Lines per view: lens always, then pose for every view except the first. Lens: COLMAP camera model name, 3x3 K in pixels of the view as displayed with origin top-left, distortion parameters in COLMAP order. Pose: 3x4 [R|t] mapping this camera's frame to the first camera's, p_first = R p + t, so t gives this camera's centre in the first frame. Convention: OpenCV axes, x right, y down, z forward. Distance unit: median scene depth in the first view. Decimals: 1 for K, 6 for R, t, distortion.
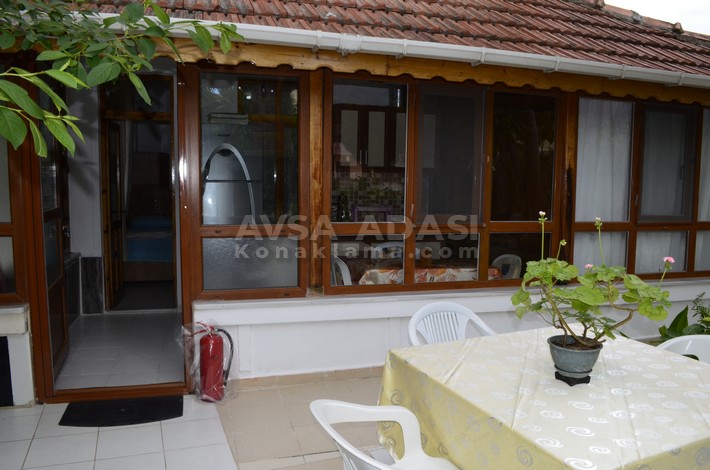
lens RADIAL K [[554.1, 0, 354.2], [0, 554.1, 235.4], [0, 0, 1]] dist [-0.091757, 0.019114]
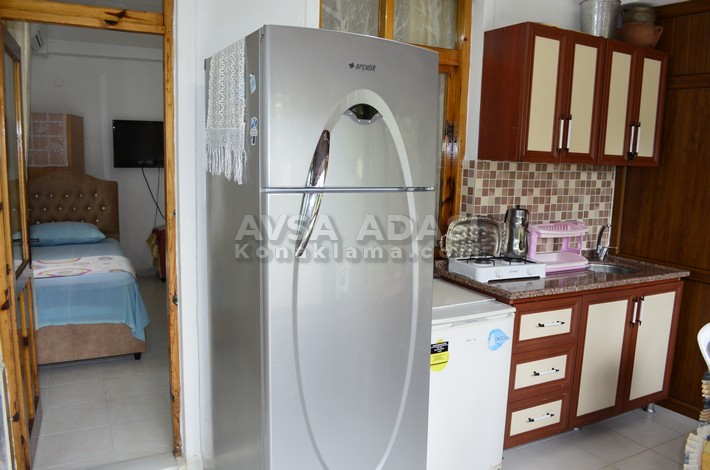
lens RADIAL K [[554.1, 0, 357.2], [0, 554.1, 235.8], [0, 0, 1]] dist [-0.091757, 0.019114]
pose [[0.976943, -0.016569, 0.212856, -0.298189], [0.005772, 0.998670, 0.051243, -0.081103], [-0.213422, -0.048833, 0.975739, 0.591964]]
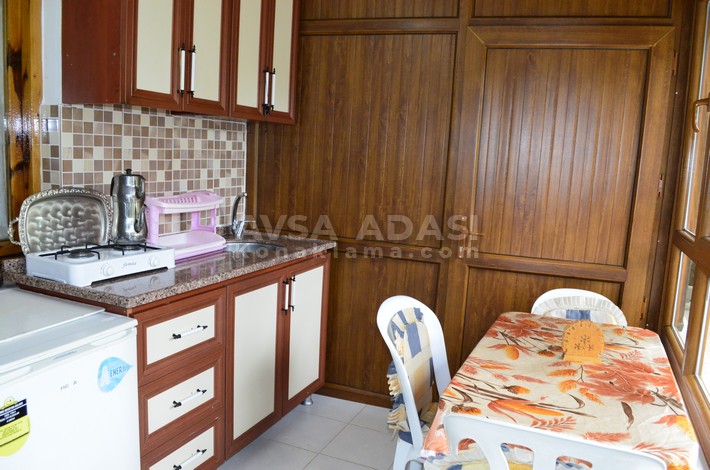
lens RADIAL K [[554.1, 0, 354.7], [0, 554.1, 237.4], [0, 0, 1]] dist [-0.091757, 0.019114]
pose [[0.633681, -0.100522, 0.767036, -0.220454], [0.037793, 0.994360, 0.099091, -0.066884], [-0.772671, -0.033803, 0.633906, 0.729403]]
